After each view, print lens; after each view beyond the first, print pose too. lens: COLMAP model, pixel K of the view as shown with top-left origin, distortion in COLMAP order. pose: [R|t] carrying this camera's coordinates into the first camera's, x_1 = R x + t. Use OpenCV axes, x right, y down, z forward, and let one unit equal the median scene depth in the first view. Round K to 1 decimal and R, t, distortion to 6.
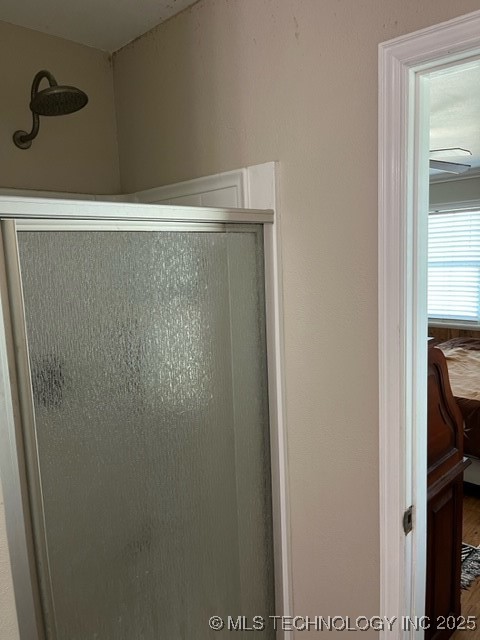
lens RADIAL K [[489.3, 0, 240.6], [0, 489.3, 322.7], [0, 0, 1]] dist [0.035126, -0.011007]
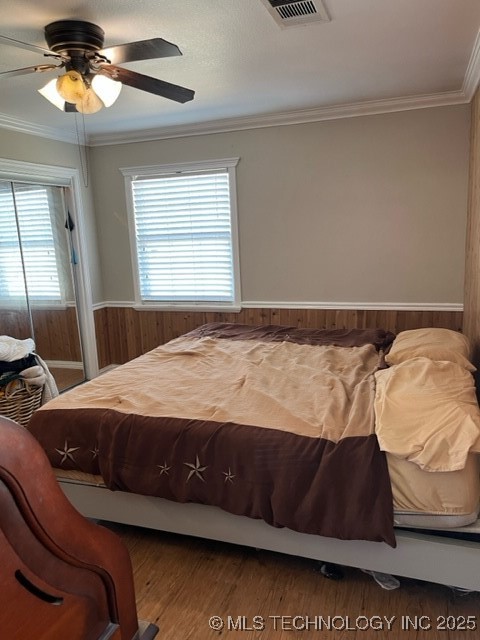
lens RADIAL K [[489.3, 0, 242.2], [0, 489.3, 322.1], [0, 0, 1]] dist [0.035126, -0.011007]
pose [[0.906324, -0.079037, 0.415127, 0.160214], [0.067302, 0.996812, 0.042847, -0.002966], [-0.417191, -0.010894, 0.908754, 0.243986]]
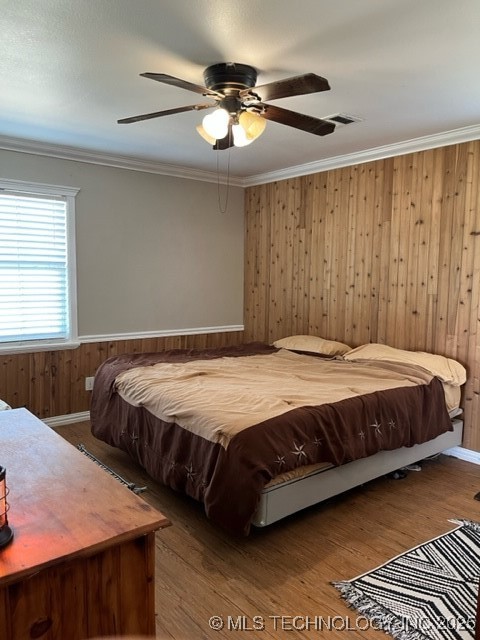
lens RADIAL K [[489.3, 0, 242.6], [0, 489.3, 320.4], [0, 0, 1]] dist [0.035126, -0.011007]
pose [[0.109386, -0.058403, 0.992282, -0.329074], [0.121037, 0.991626, 0.045021, -0.037863], [-0.986603, 0.115178, 0.115539, 0.734607]]
